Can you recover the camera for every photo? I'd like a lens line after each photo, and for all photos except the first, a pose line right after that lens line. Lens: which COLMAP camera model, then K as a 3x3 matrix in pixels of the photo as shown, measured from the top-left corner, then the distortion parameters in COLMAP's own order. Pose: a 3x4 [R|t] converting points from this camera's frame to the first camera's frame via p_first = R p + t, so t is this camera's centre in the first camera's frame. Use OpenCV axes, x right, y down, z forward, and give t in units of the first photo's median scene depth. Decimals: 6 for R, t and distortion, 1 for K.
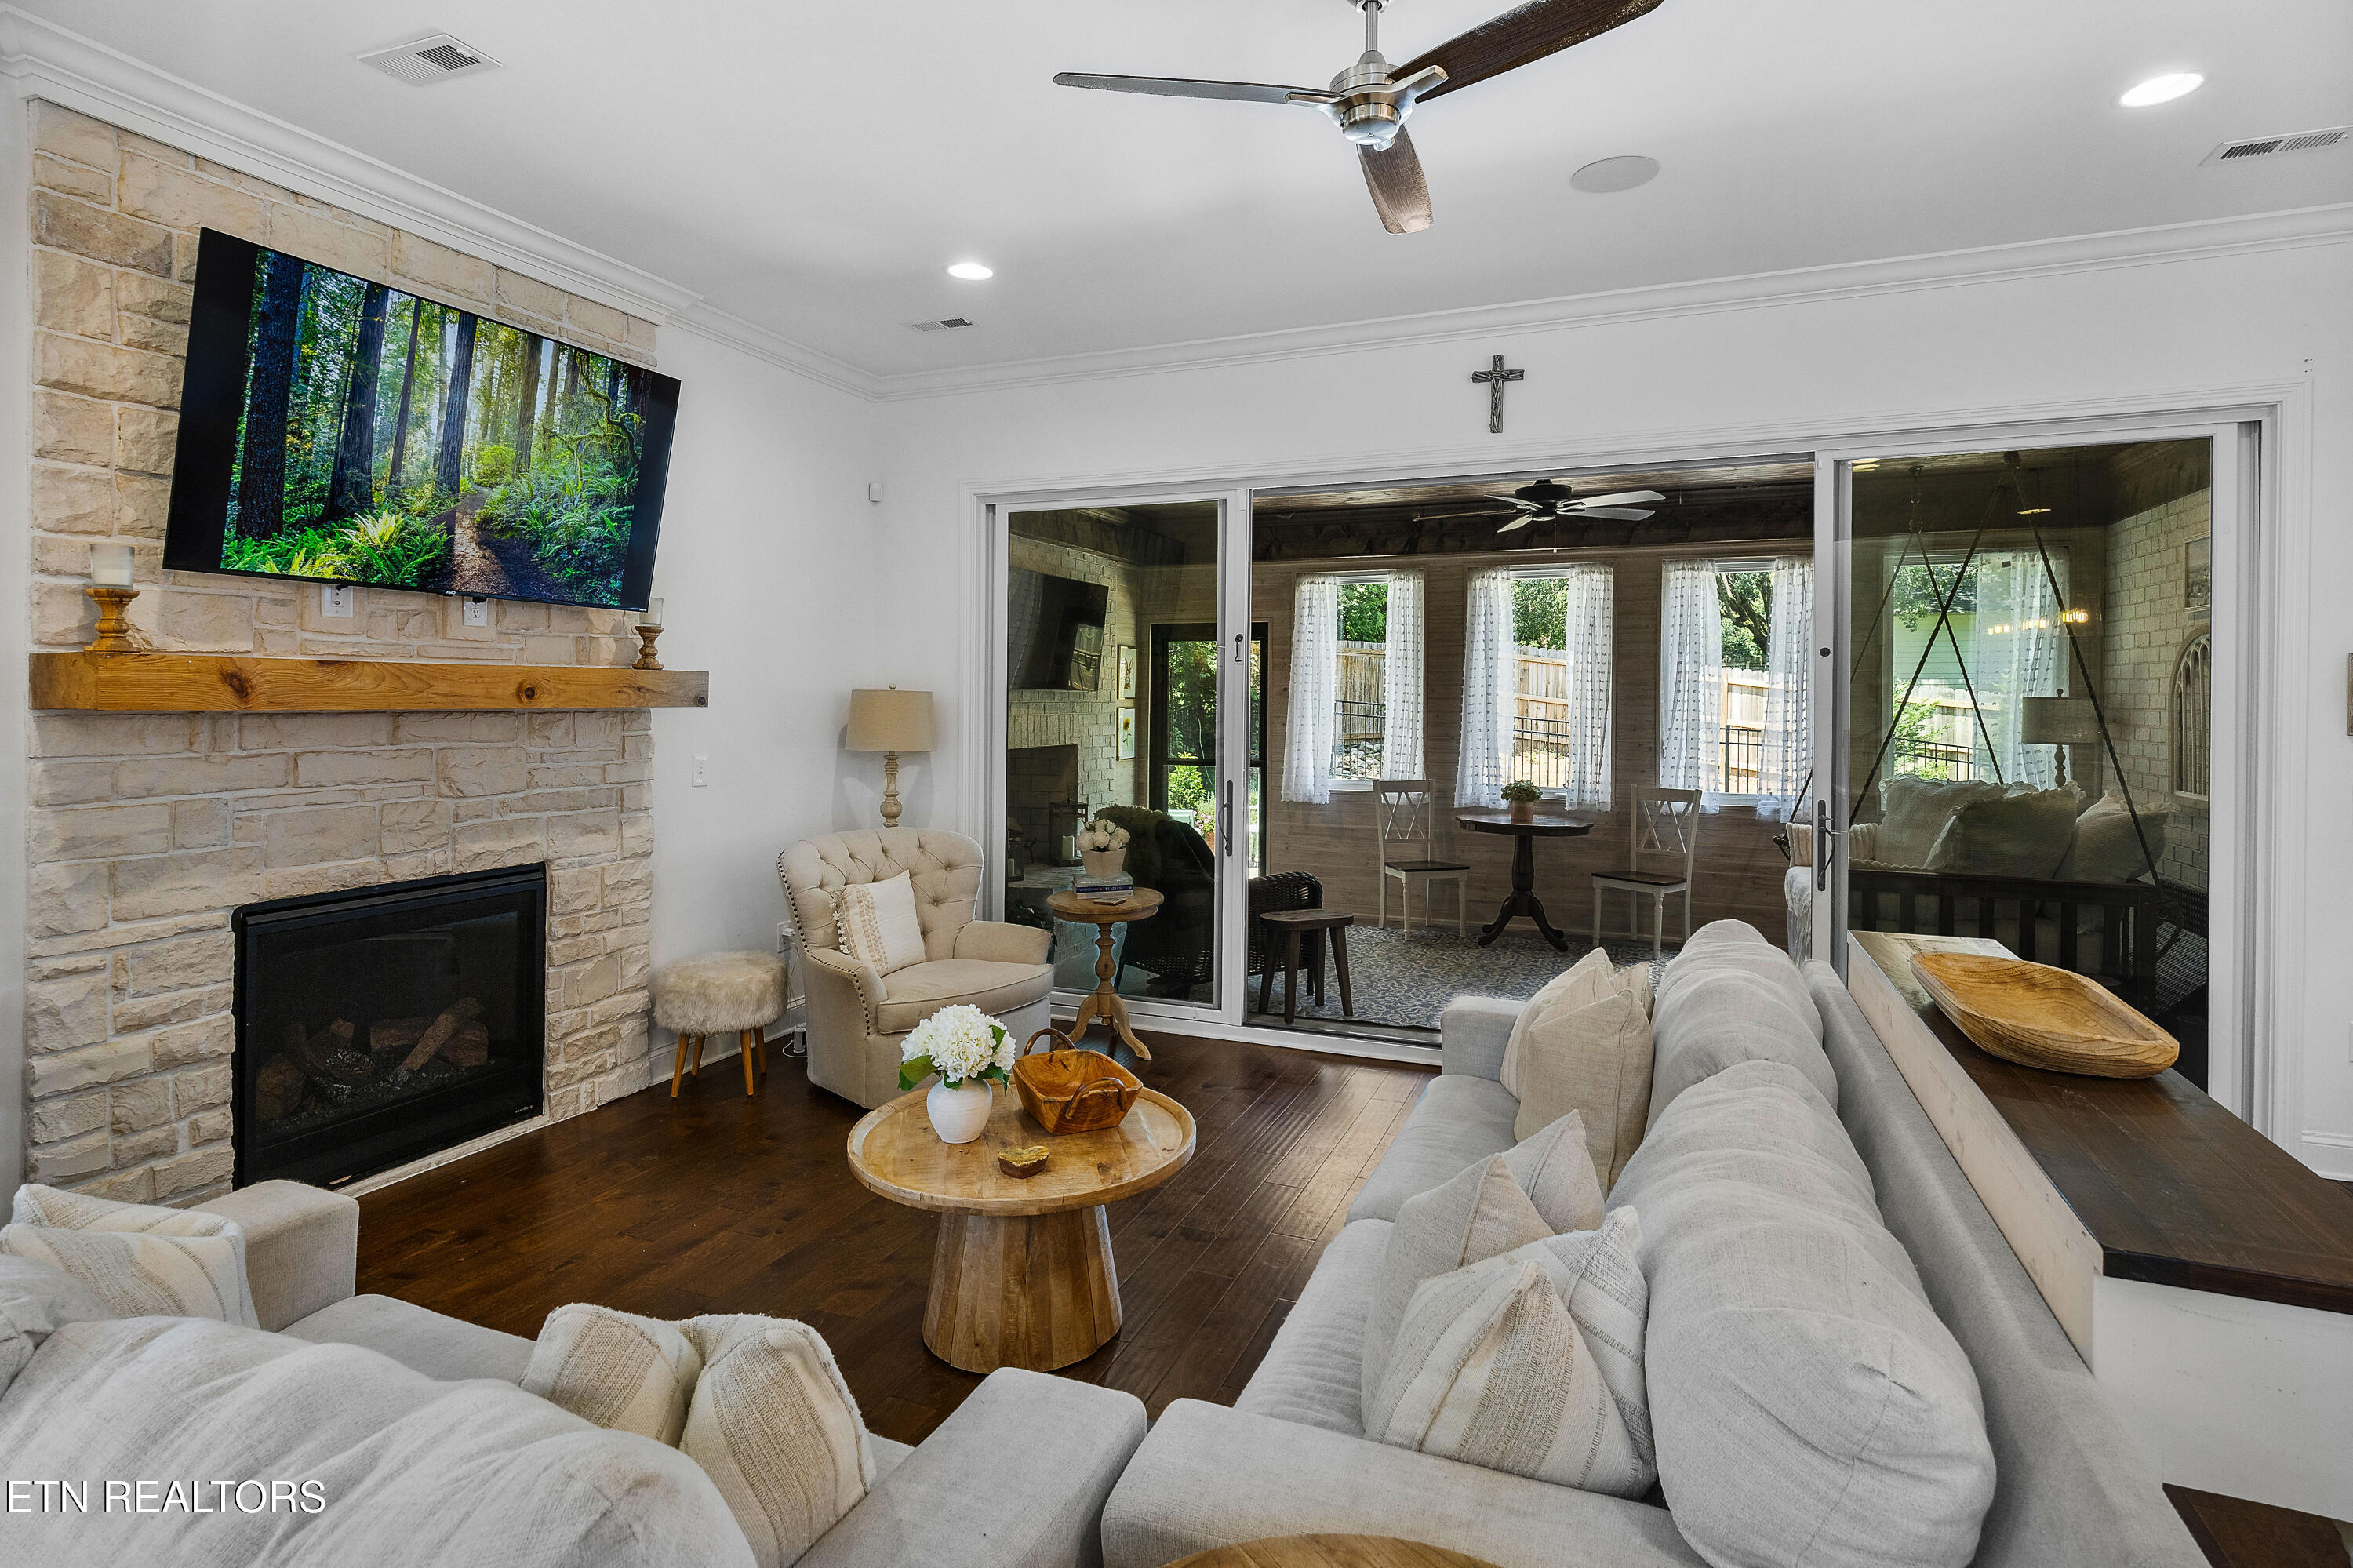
lens RADIAL K [[1194.7, 0, 1150.6], [0, 1194.7, 698.1], [0, 0, 1]] dist [-0.001560, -0.000229]
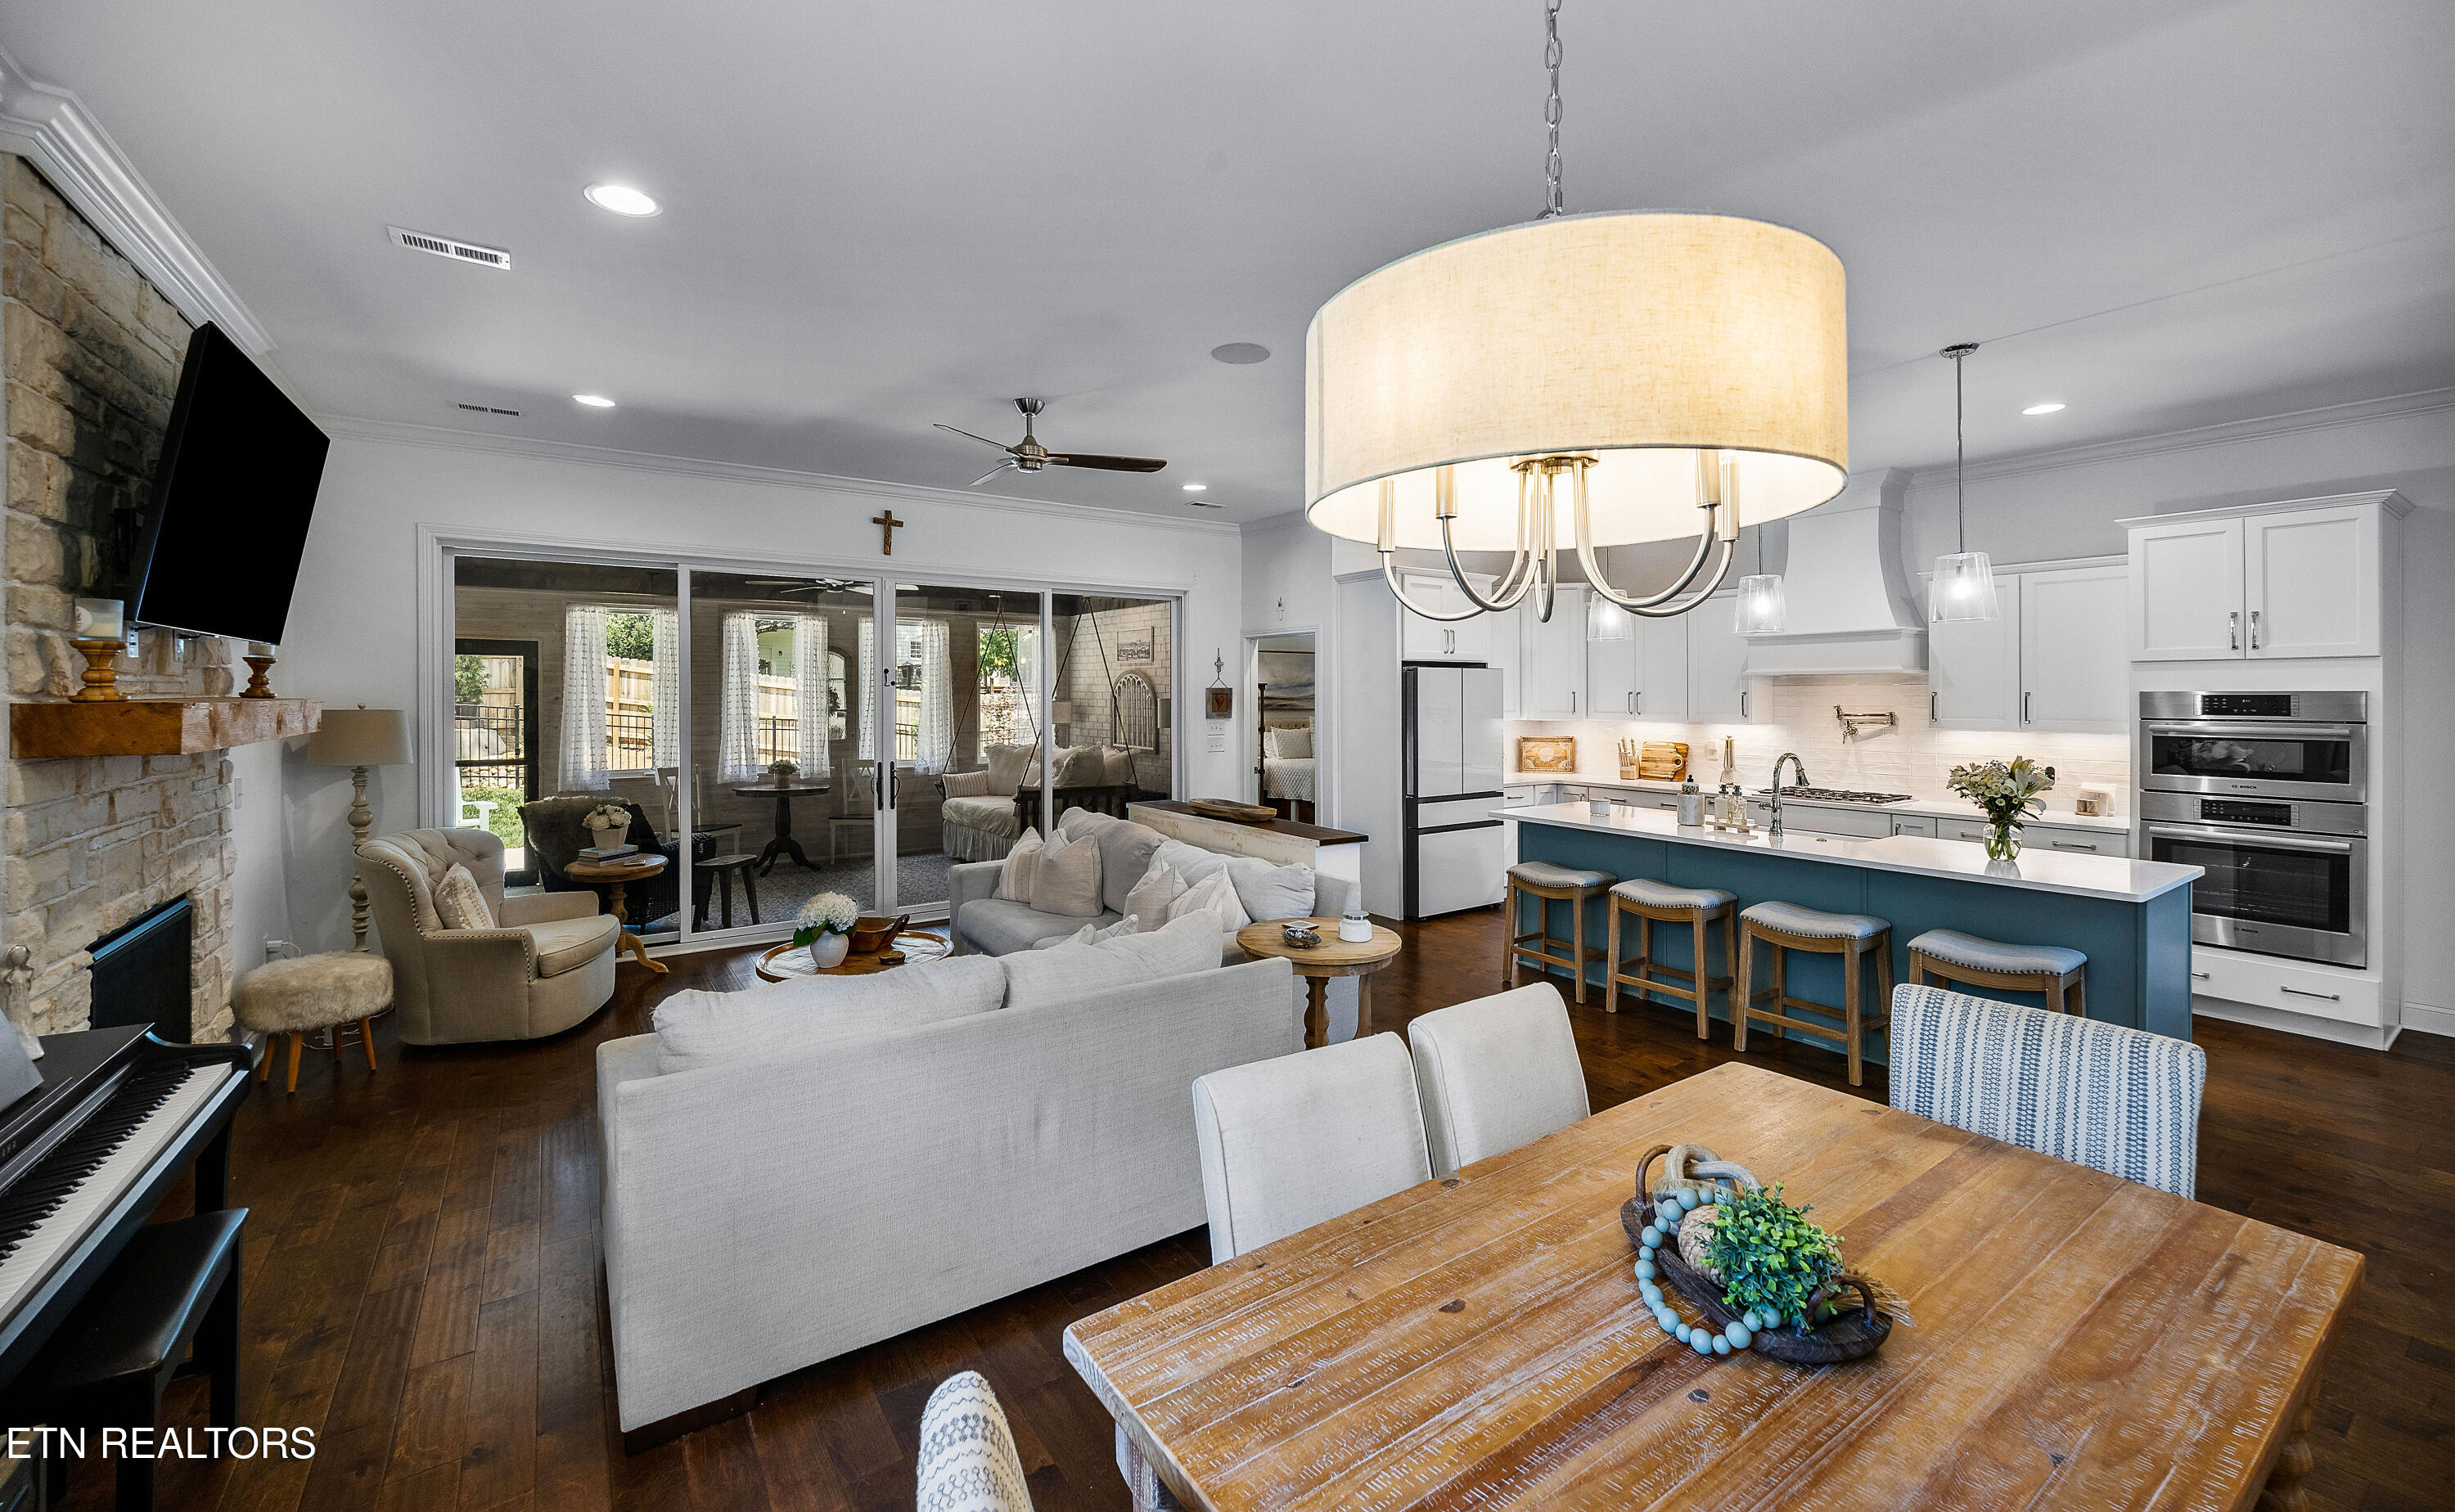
lens RADIAL K [[977.5, 0, 1226.5], [0, 977.5, 699.4], [0, 0, 1]] dist [0.000351, 0.000045]
pose [[0.546380, -0.010770, 0.837468, -0.651838], [0.003427, 0.999938, 0.010623, -0.028242], [-0.837530, -0.002935, 0.546383, -0.188577]]
